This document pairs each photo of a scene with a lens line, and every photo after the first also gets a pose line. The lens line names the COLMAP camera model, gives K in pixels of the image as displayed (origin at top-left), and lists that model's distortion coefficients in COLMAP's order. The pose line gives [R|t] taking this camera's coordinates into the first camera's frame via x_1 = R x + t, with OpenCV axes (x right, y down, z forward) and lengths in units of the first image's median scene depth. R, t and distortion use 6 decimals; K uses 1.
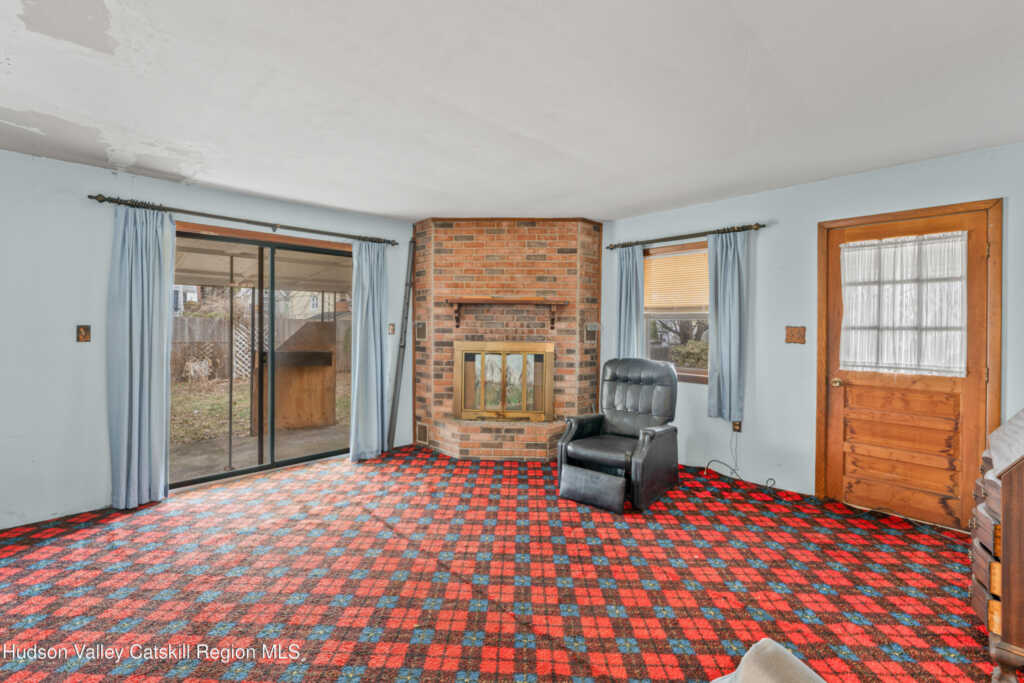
lens RADIAL K [[438.6, 0, 510.0], [0, 438.6, 325.5], [0, 0, 1]] dist [-0.001823, -0.000346]
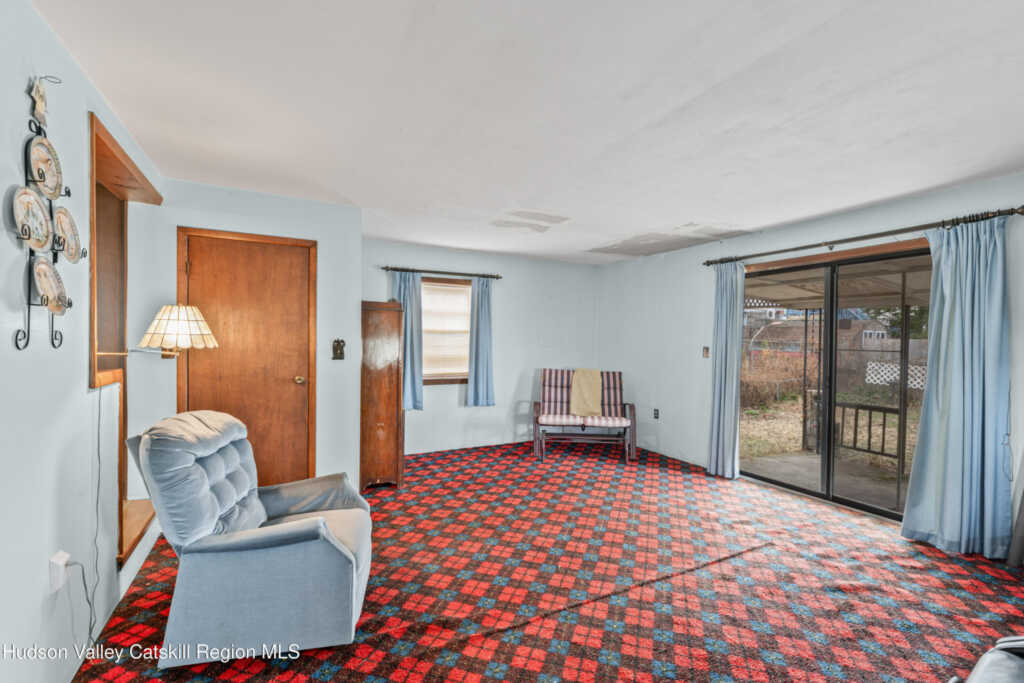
lens RADIAL K [[445.5, 0, 512.0], [0, 445.5, 341.5], [0, 0, 1]] dist [-0.000569, 0.000007]
pose [[-0.276606, -0.007124, -0.960957, 0.719527], [-0.014347, 0.999892, -0.003283, -0.003833], [0.960876, 0.012879, -0.276679, 0.762836]]
